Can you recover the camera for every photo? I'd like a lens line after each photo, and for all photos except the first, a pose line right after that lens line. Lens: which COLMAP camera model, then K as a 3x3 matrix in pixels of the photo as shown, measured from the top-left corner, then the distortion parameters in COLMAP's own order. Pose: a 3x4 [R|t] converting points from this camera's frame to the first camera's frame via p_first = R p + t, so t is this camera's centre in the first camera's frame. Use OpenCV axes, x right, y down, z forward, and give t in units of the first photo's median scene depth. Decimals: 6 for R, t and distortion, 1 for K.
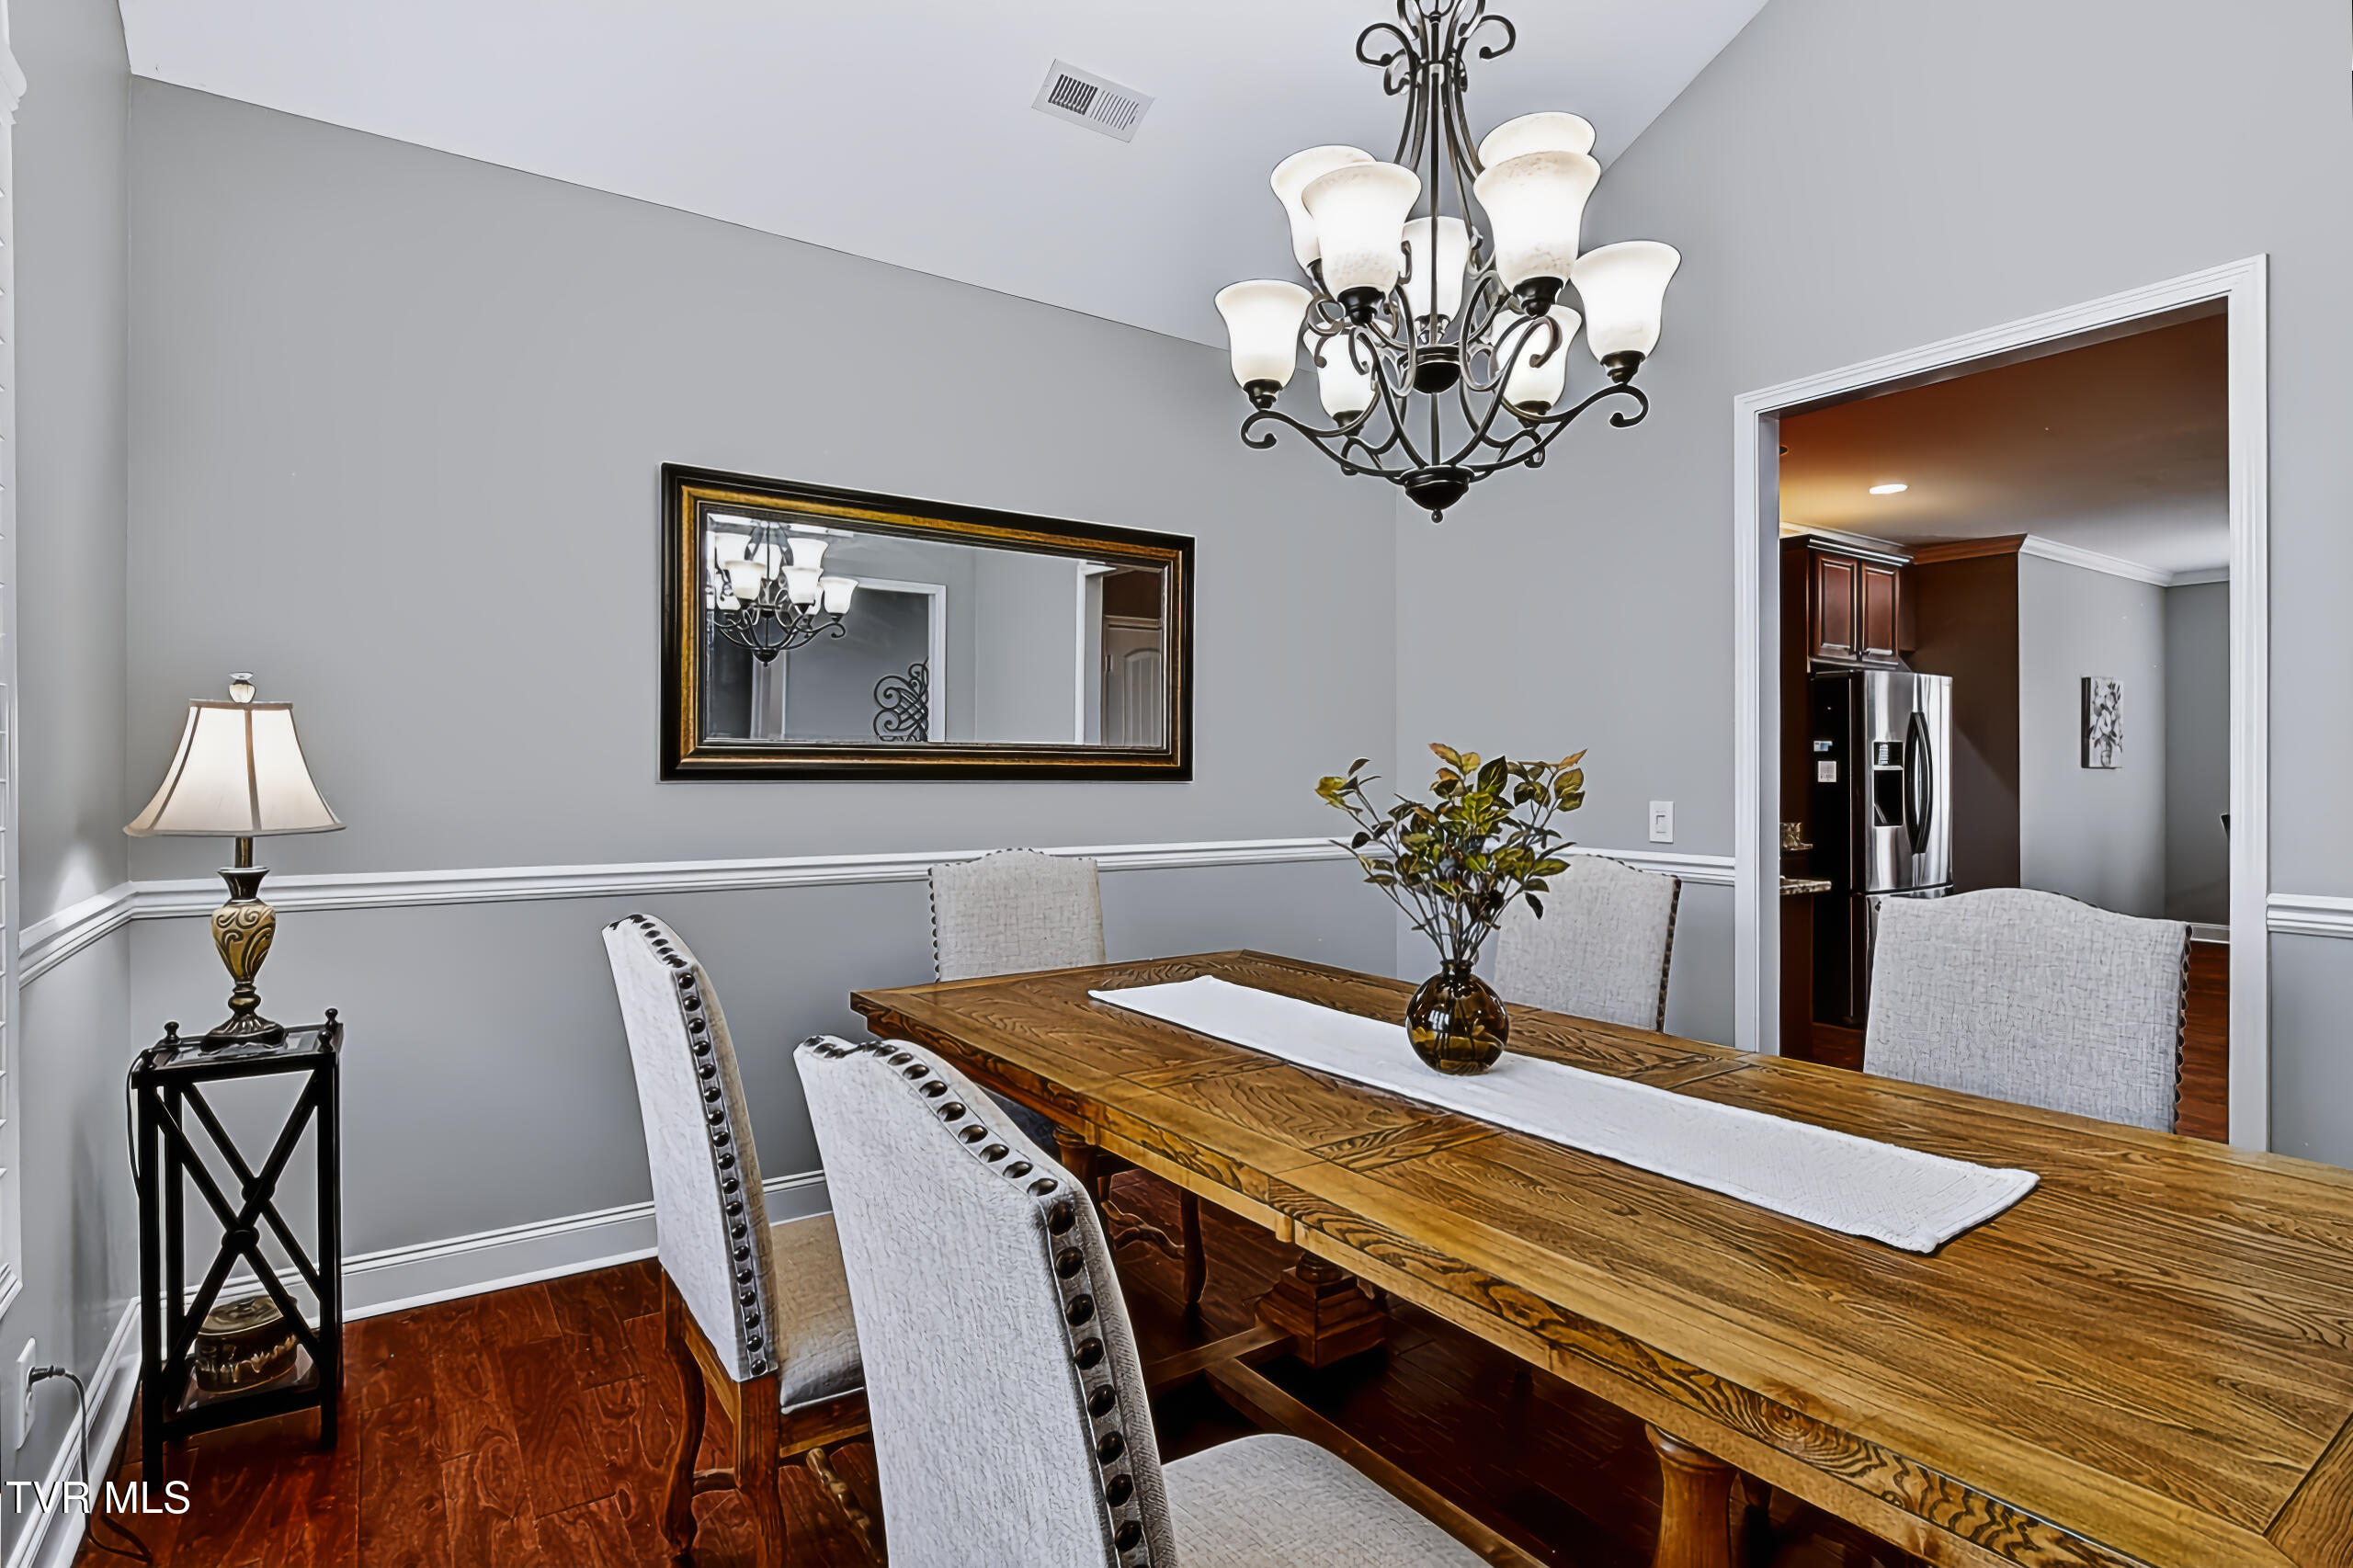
lens RADIAL K [[1185.0, 0, 1169.6], [0, 1185.0, 774.9], [0, 0, 1]] dist [-0.004934, -0.000193]
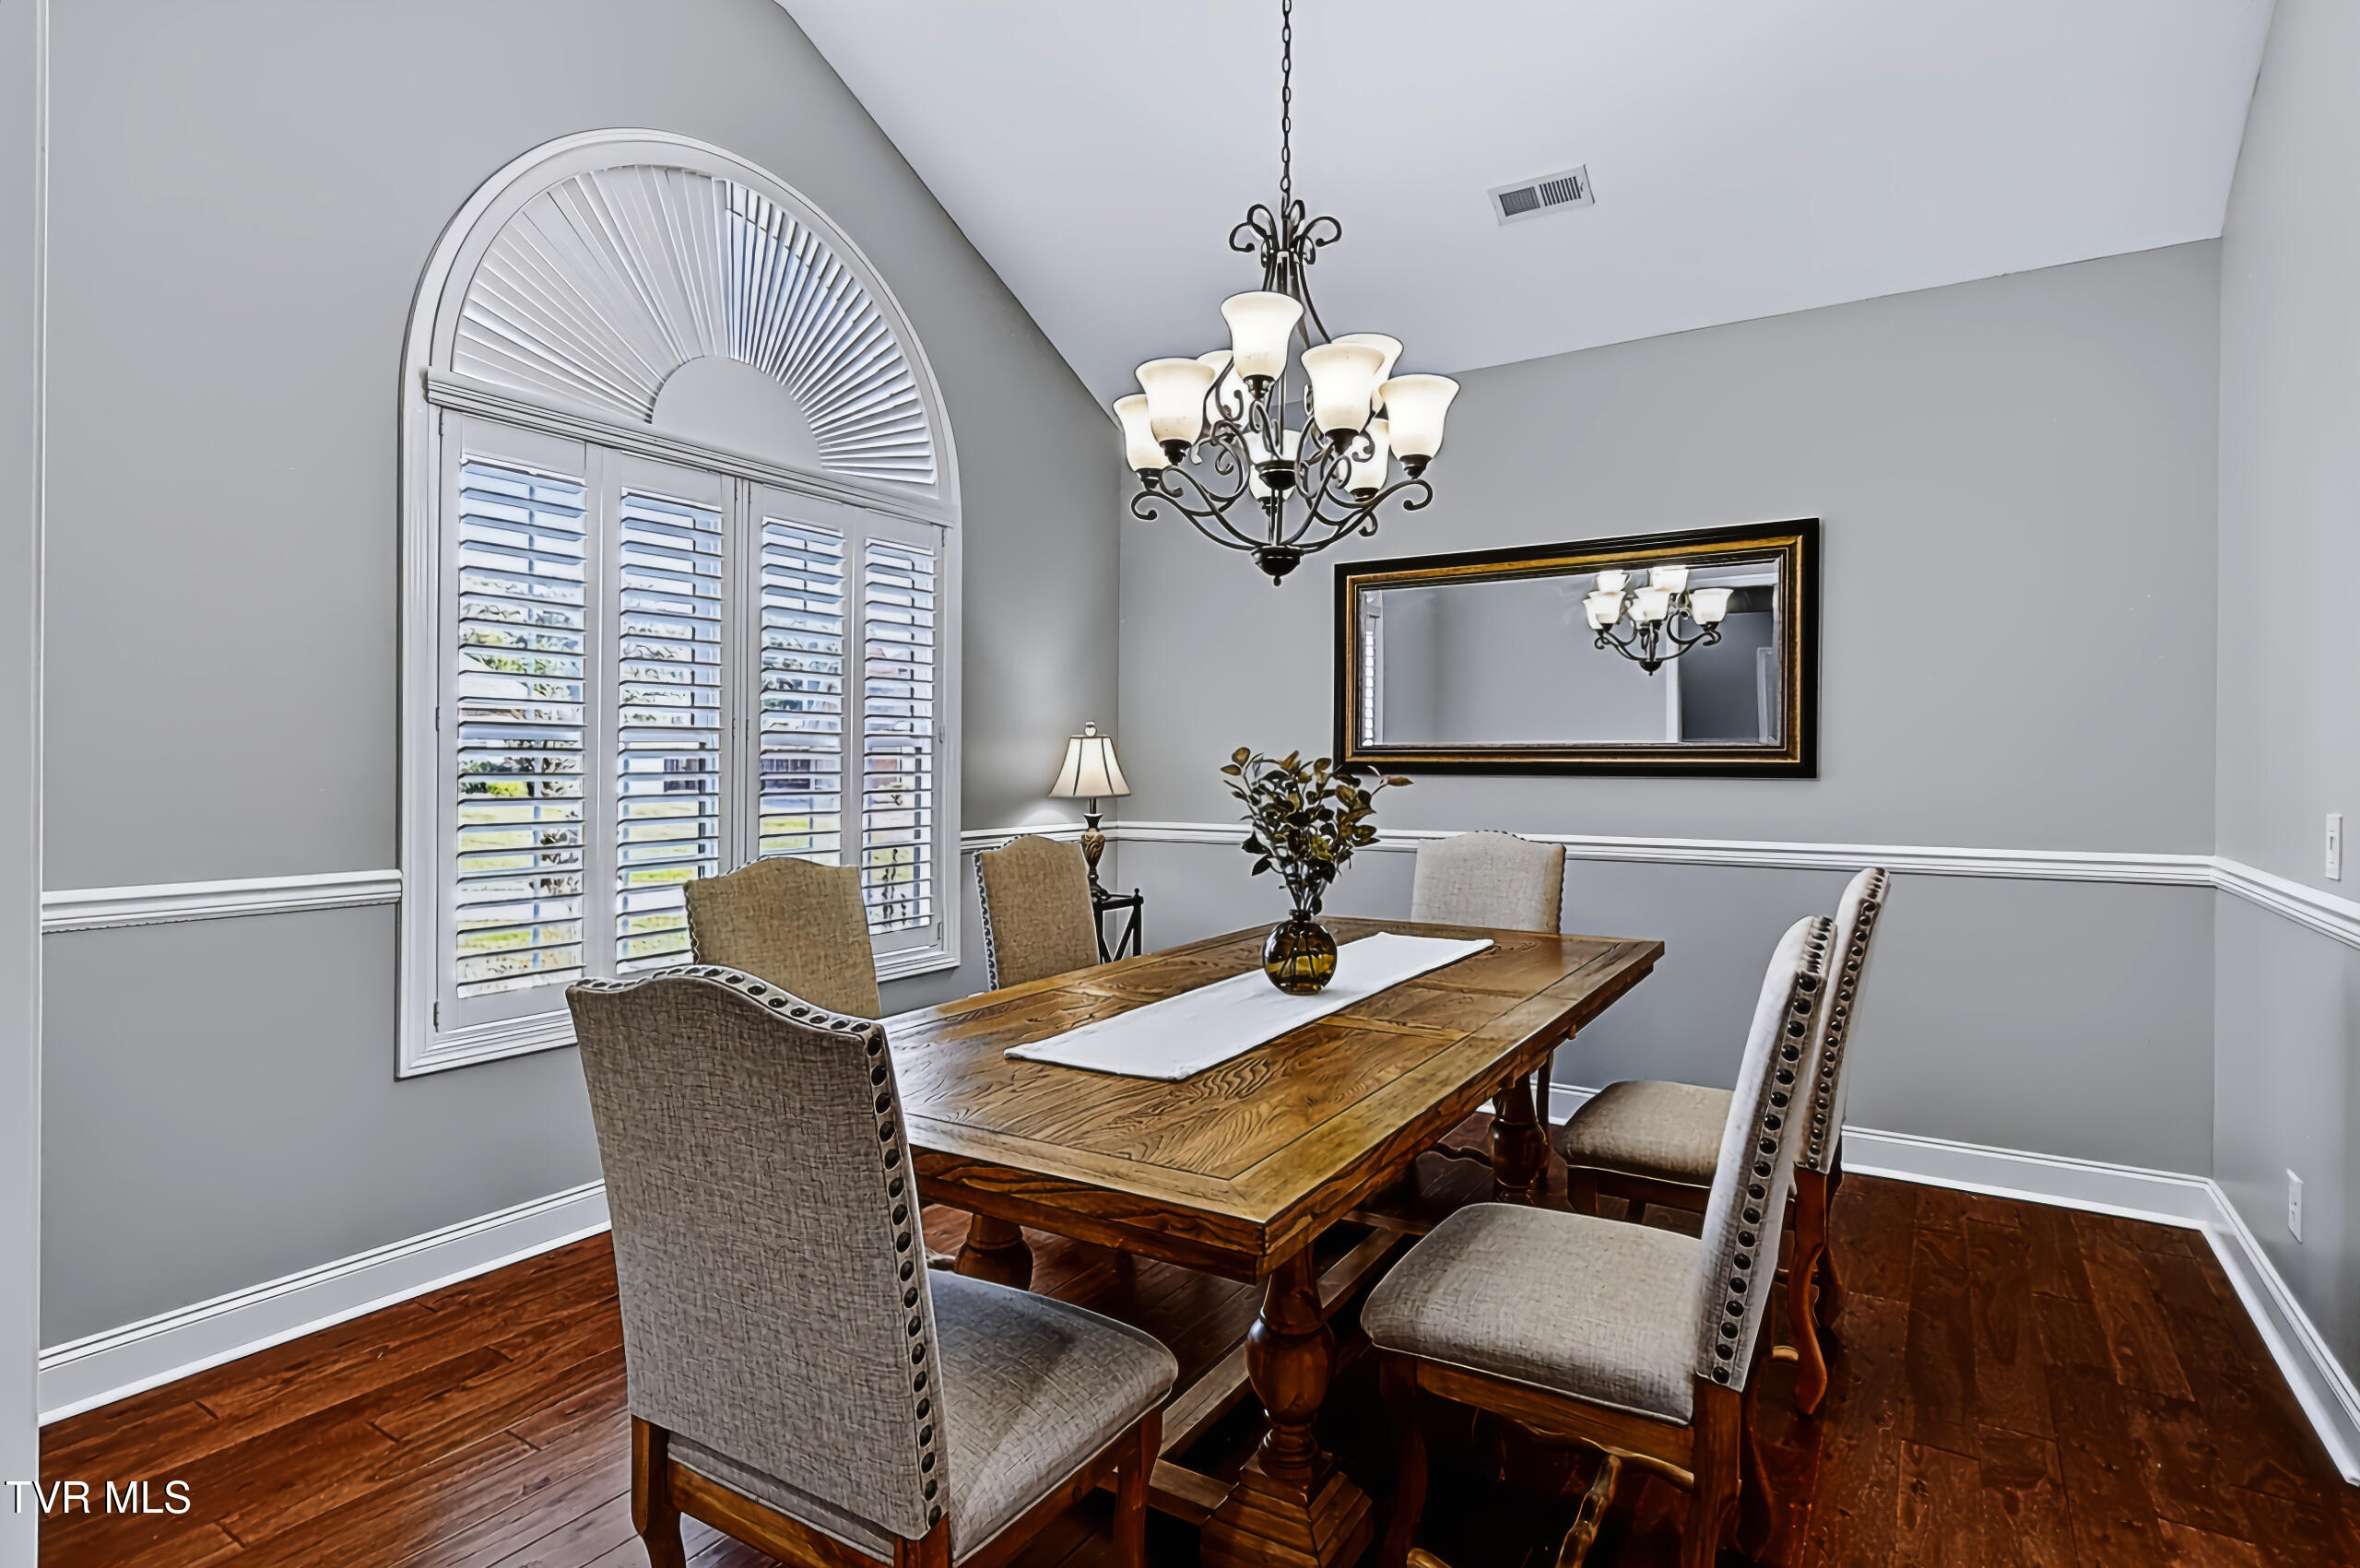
lens RADIAL K [[1226.0, 0, 1173.2], [0, 1226.0, 752.2], [0, 0, 1]] dist [-0.003833, -0.010357]
pose [[0.381500, -0.007188, -0.924341, 1.294471], [-0.003591, 0.999951, -0.009259, -0.010237], [0.924362, 0.006852, 0.381456, 0.296435]]
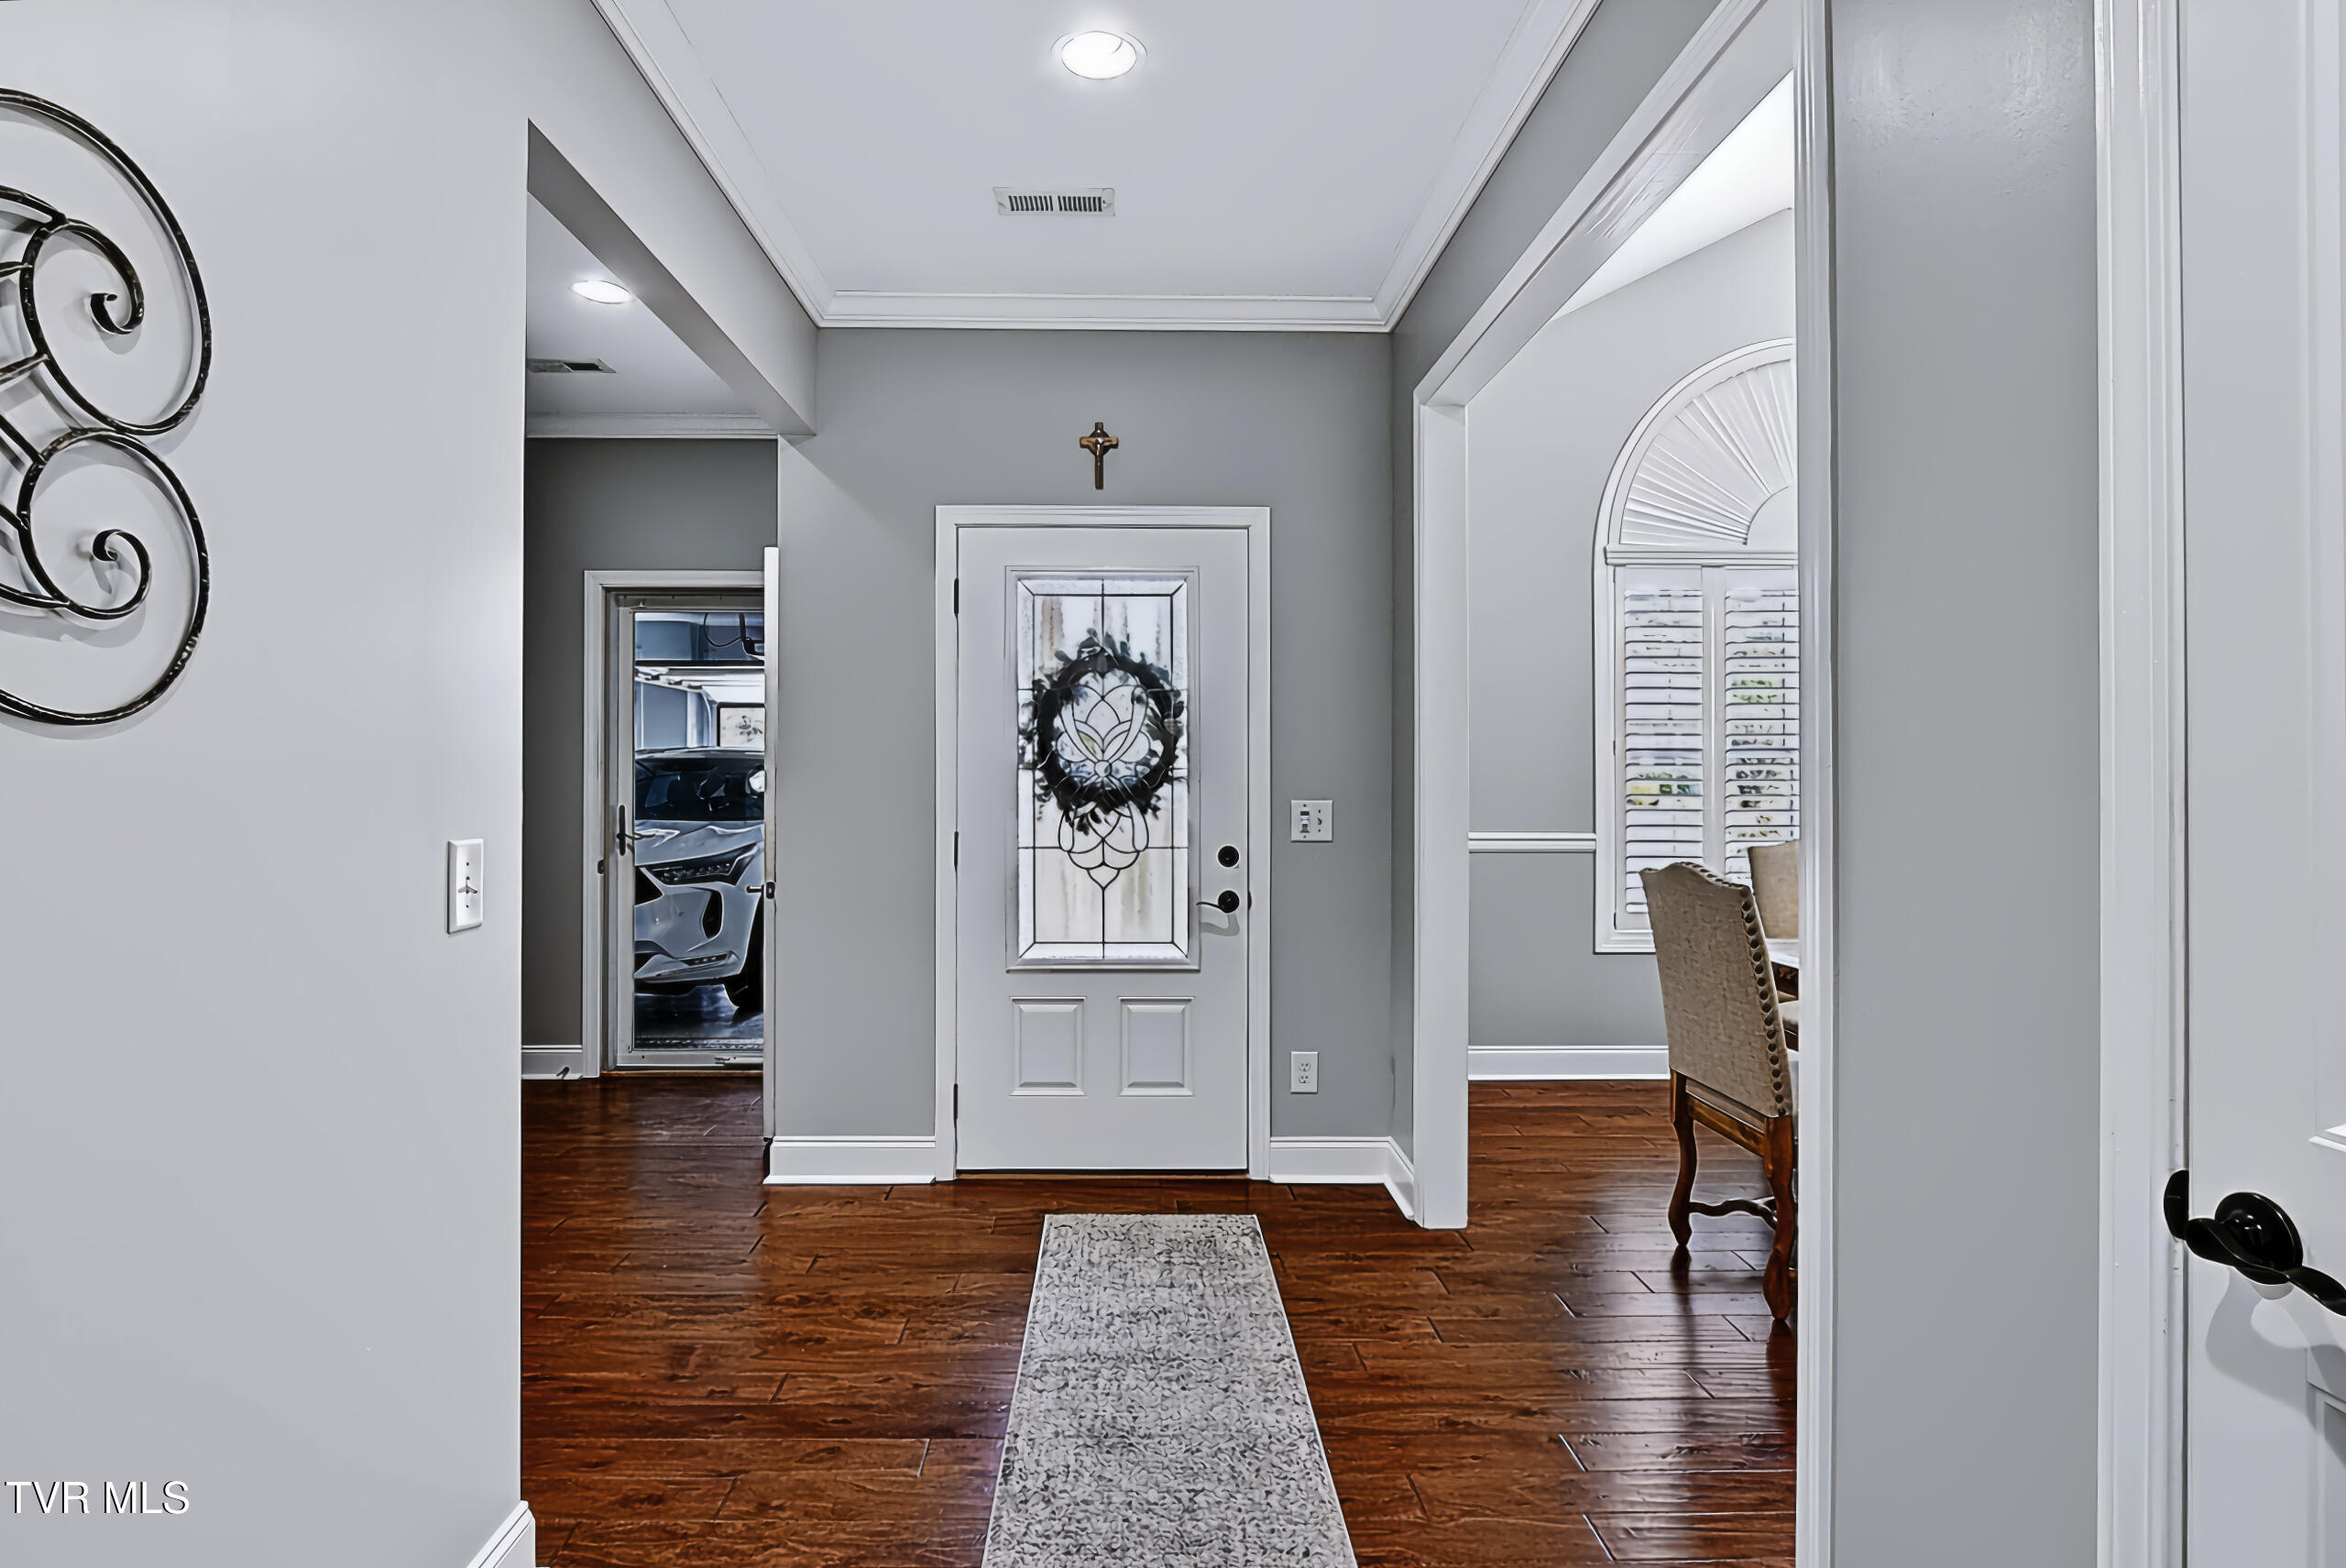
lens RADIAL K [[1181.5, 0, 1166.1], [0, 1181.5, 775.0], [0, 0, 1]] dist [-0.004934, -0.000193]
pose [[-0.527198, -0.001441, -0.849741, 1.661519], [0.000390, 0.999998, -0.001939, -0.005742], [0.849743, -0.001354, -0.527196, 0.398575]]
